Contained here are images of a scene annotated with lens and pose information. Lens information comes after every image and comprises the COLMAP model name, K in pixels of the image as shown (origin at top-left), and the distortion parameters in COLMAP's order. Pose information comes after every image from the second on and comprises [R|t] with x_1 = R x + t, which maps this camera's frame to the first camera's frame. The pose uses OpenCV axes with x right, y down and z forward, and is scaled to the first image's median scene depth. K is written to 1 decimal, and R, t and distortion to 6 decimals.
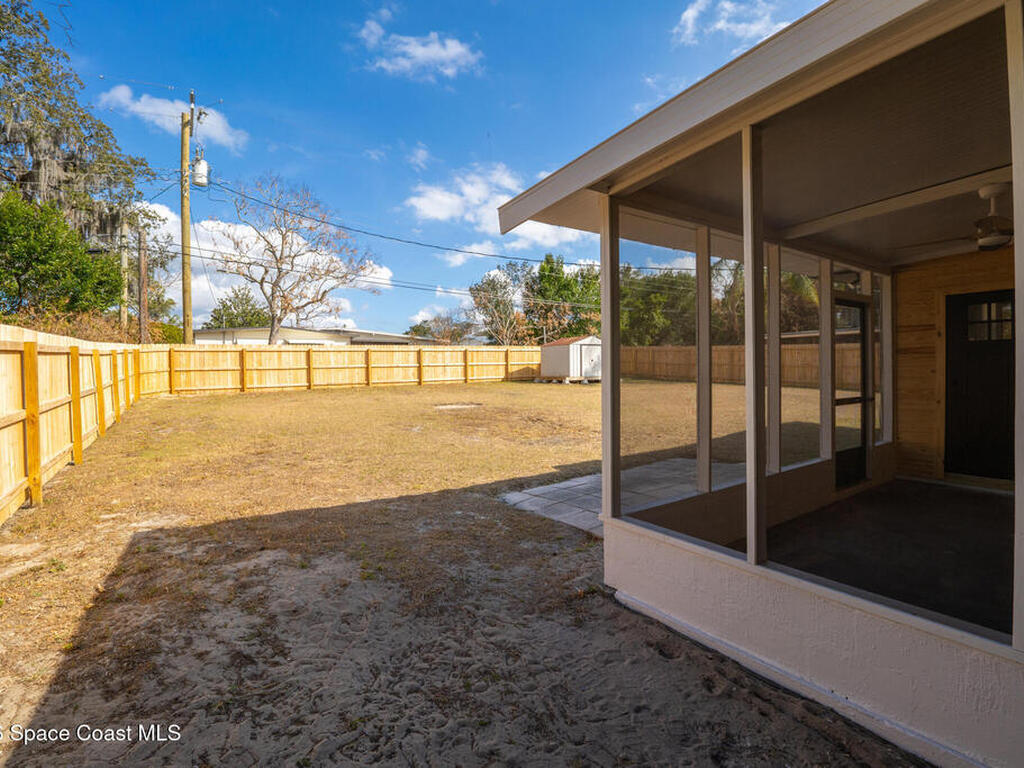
lens RADIAL K [[489.2, 0, 506.3], [0, 489.2, 382.8], [0, 0, 1]] dist [-0.015395, -0.005258]
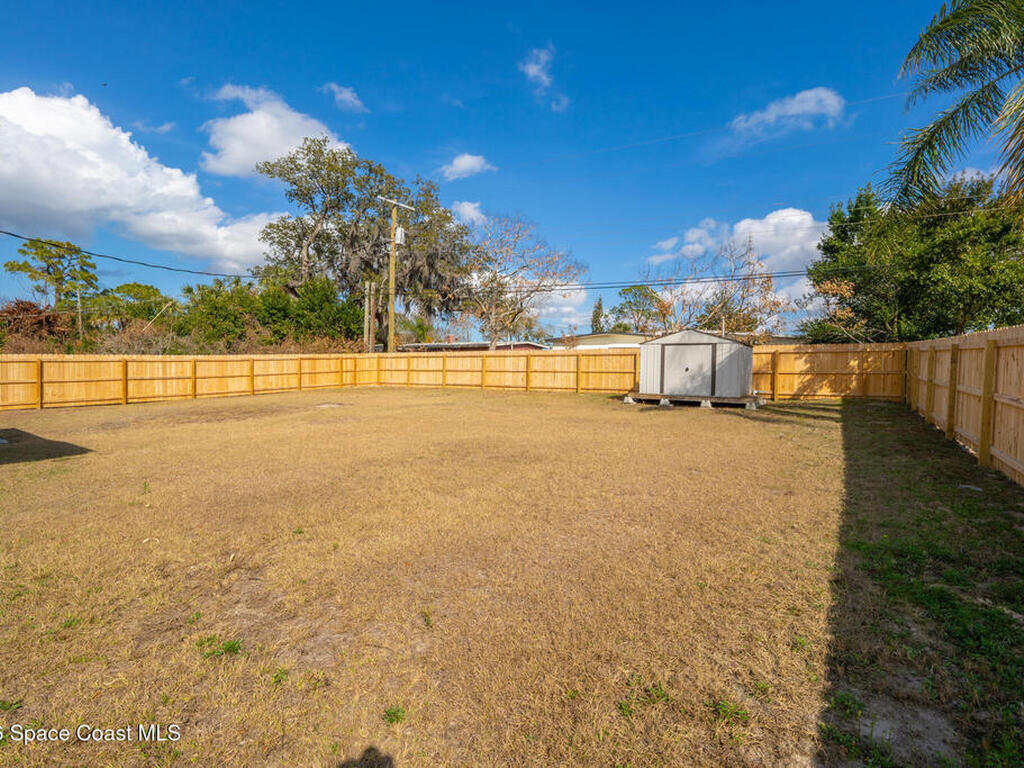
lens RADIAL K [[489.2, 0, 506.3], [0, 489.2, 382.8], [0, 0, 1]] dist [-0.015395, -0.005258]
pose [[0.380578, 0.045951, -0.923607, 0.723072], [-0.049426, 0.998348, 0.029303, -0.038982], [0.923427, 0.034498, 0.382220, 0.609821]]
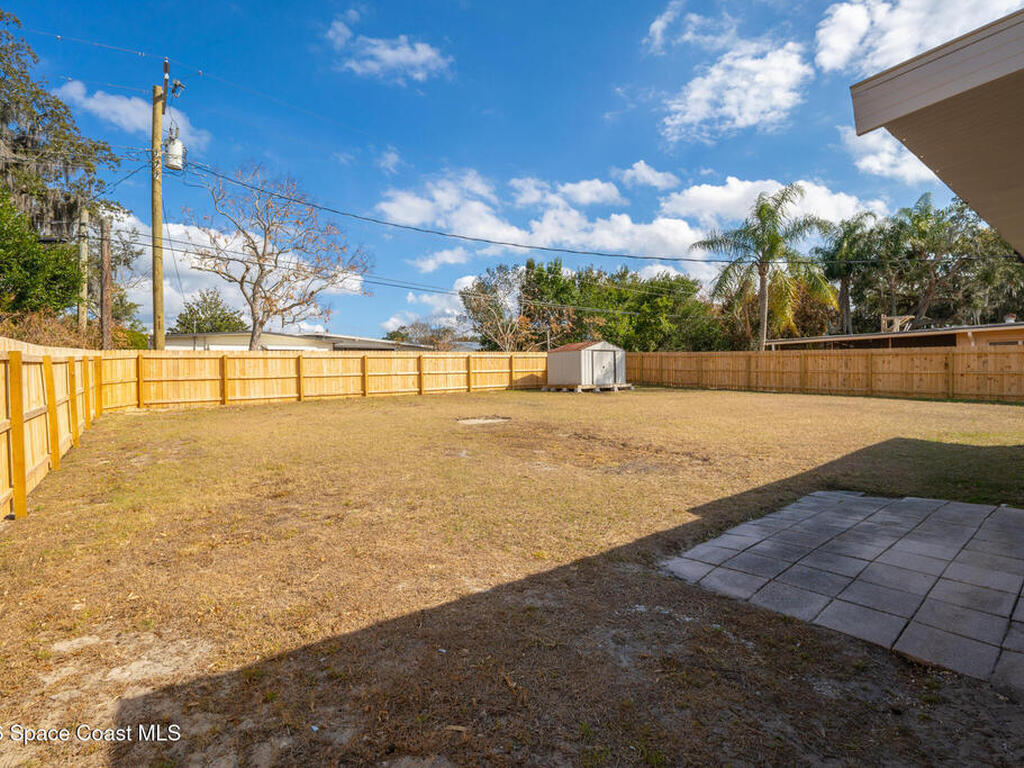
lens RADIAL K [[489.2, 0, 506.3], [0, 489.2, 382.8], [0, 0, 1]] dist [-0.015395, -0.005258]
pose [[0.998429, -0.005316, 0.055774, -0.069285], [0.006051, 0.999897, -0.013016, -0.005148], [-0.055699, 0.013333, 0.998359, 0.083101]]
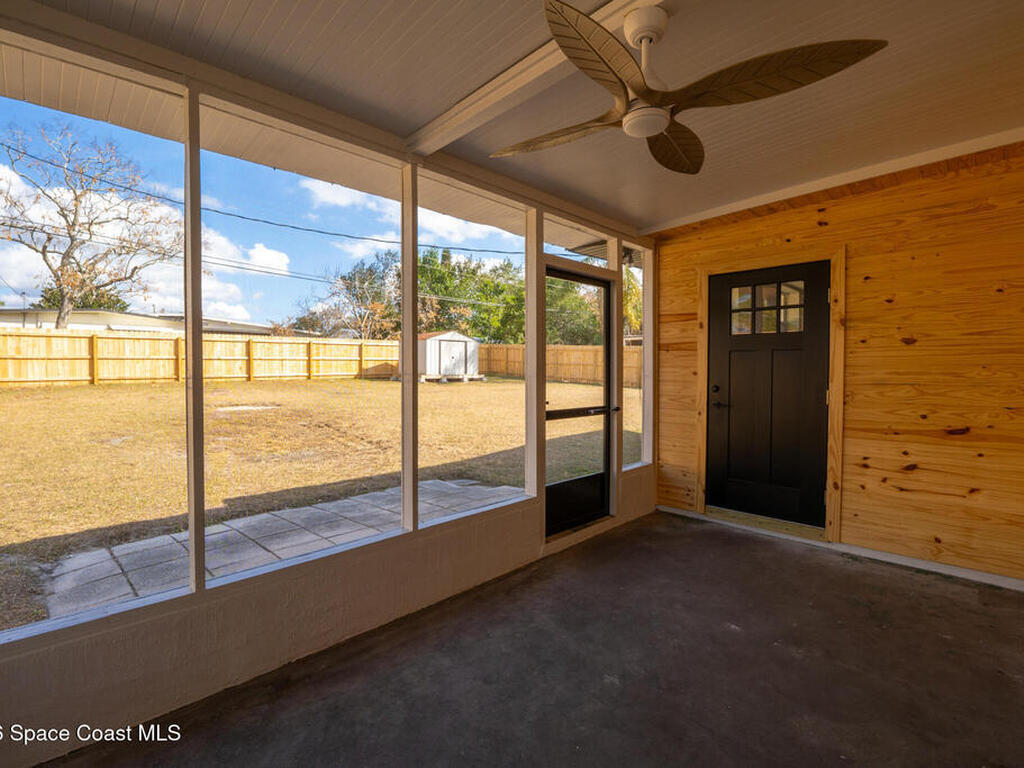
lens RADIAL K [[489.2, 0, 506.3], [0, 489.2, 382.8], [0, 0, 1]] dist [-0.015395, -0.005258]
pose [[0.982473, 0.014706, 0.185822, 0.113449], [-0.015473, 0.999877, 0.002675, -0.001748], [-0.185759, -0.005503, 0.982580, 0.073317]]
